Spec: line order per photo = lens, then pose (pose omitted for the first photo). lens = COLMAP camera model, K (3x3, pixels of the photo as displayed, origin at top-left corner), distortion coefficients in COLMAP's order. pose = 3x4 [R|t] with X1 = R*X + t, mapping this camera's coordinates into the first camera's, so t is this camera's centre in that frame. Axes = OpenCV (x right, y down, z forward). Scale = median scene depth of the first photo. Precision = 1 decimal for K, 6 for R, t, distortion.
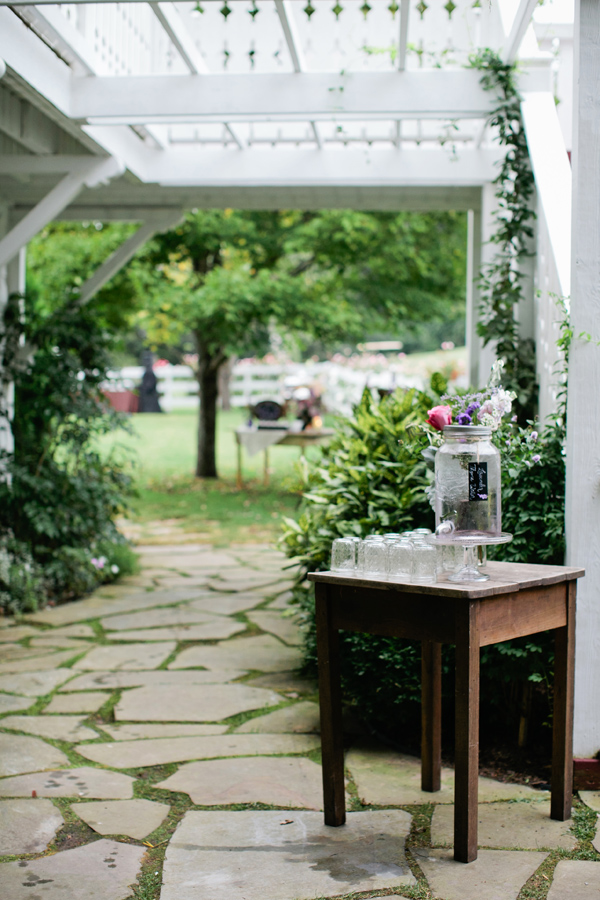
lens RADIAL K [[1334.7, 0, 300.6], [0, 1334.7, 450.5], [0, 0, 1]] dist [-0.155948, 0.000000]
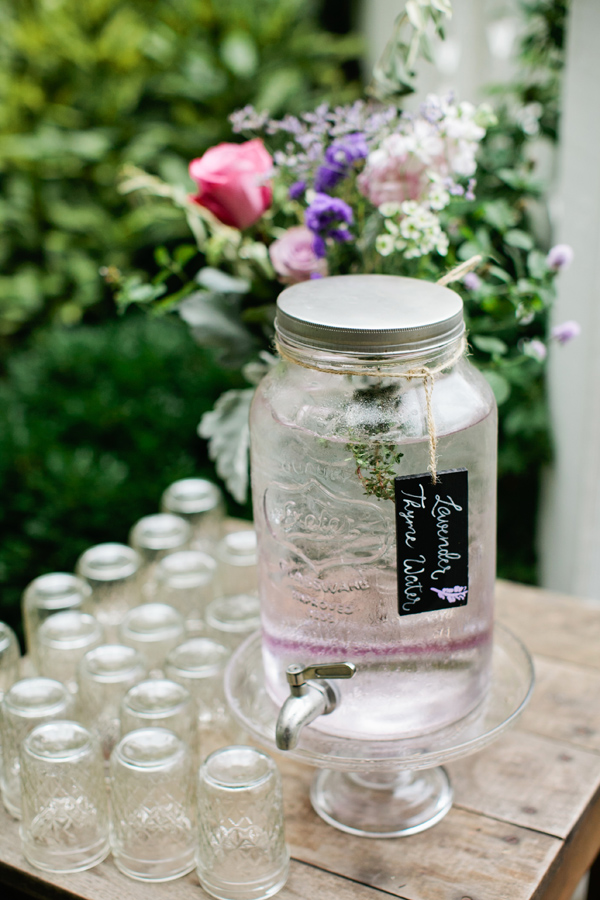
lens RADIAL K [[1334.7, 0, 300.4], [0, 1334.7, 449.9], [0, 0, 1]] dist [-0.155948, 0.000000]
pose [[0.976081, -0.109054, 0.188078, 0.062747], [0.033705, 0.930540, 0.364637, -0.087086], [-0.214779, -0.349576, 0.911957, 0.779481]]
